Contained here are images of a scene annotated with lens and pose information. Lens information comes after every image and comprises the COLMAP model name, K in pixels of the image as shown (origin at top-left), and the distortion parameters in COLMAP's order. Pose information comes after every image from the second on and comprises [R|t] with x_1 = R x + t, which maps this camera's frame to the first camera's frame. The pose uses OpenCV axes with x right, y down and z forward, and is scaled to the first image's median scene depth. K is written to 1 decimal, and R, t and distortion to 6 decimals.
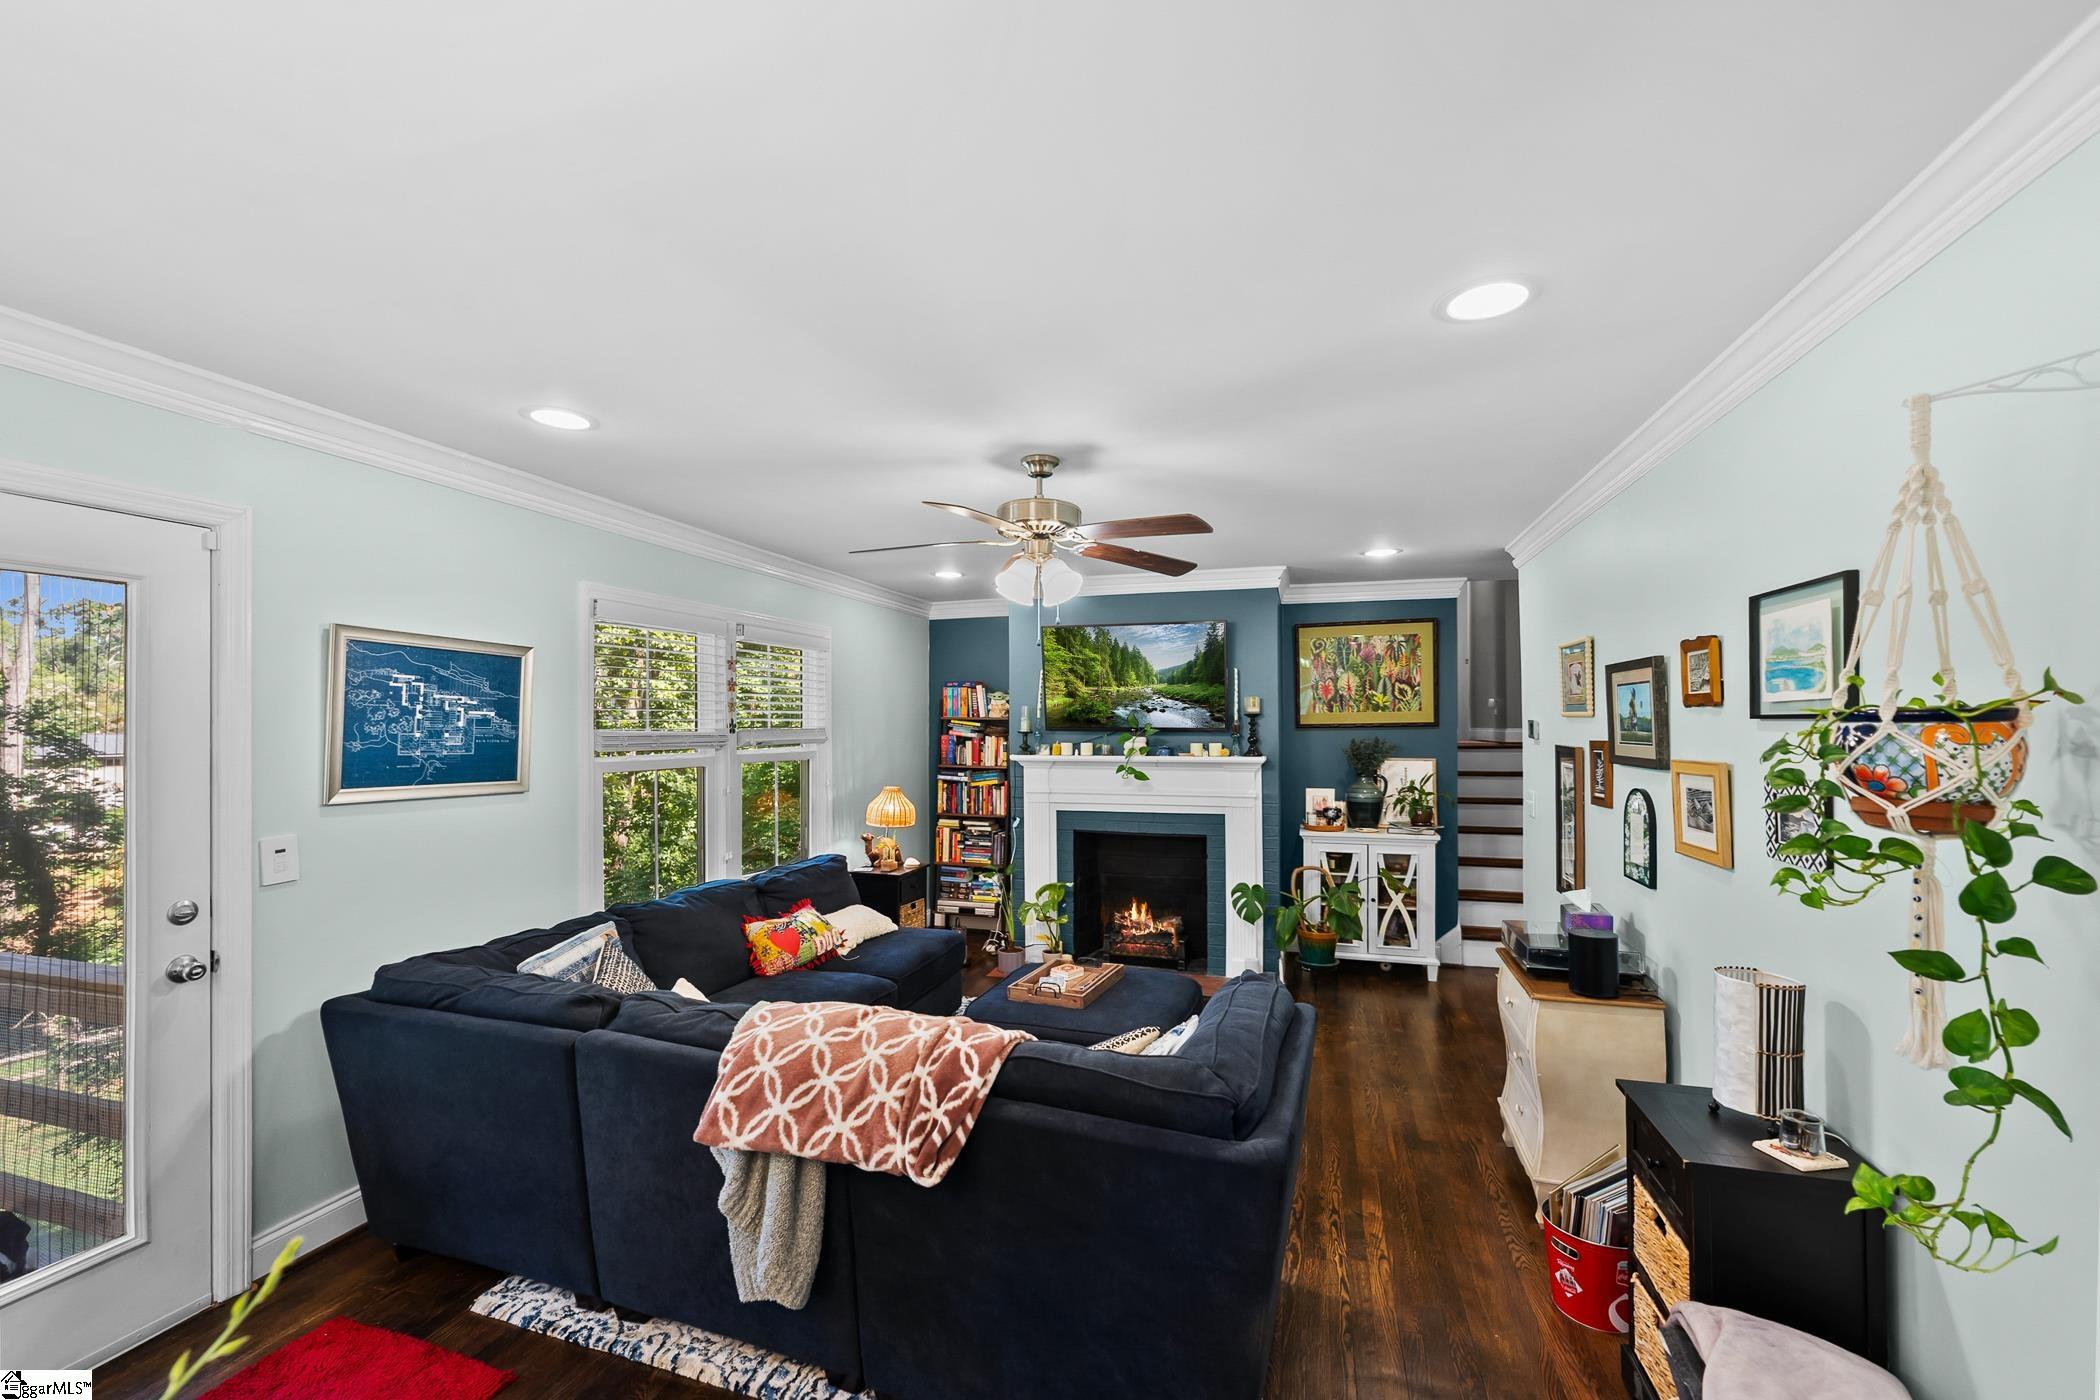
lens RADIAL K [[872.2, 0, 1051.9], [0, 872.2, 720.5], [0, 0, 1]] dist [-0.011887, 0.000052]
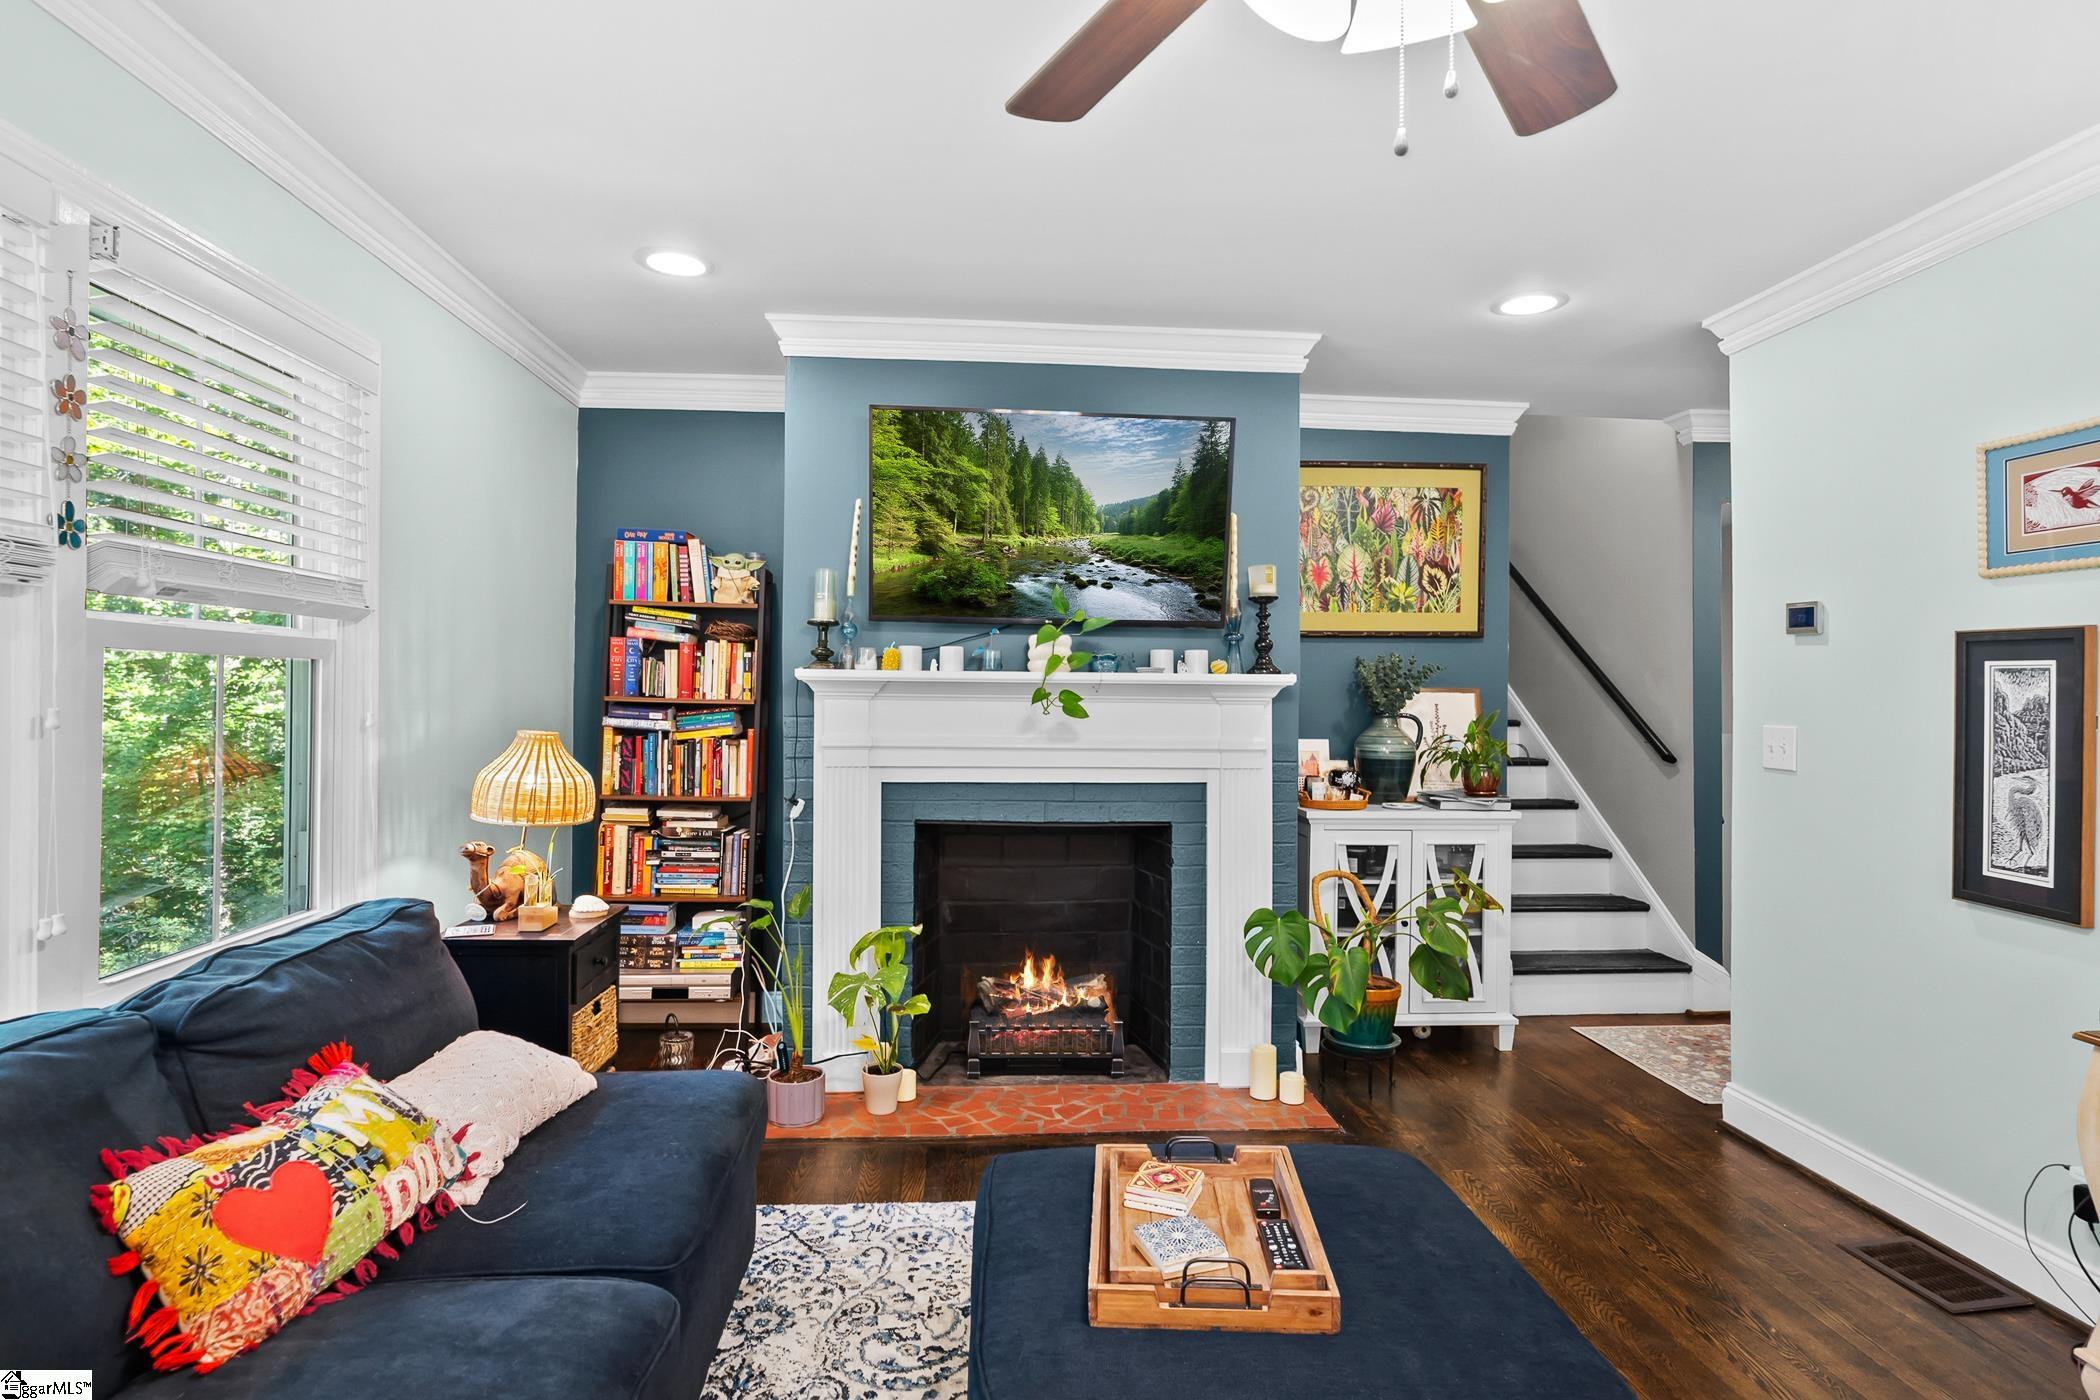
lens RADIAL K [[1096.4, 0, 1041.6], [0, 1096.4, 690.3], [0, 0, 1]] dist [-0.001042, -0.001314]
pose [[0.934699, 0.012456, 0.355222, -0.137471], [-0.013784, 0.999904, 0.001208, 0.049658], [-0.355173, -0.006026, 0.934781, 0.390332]]
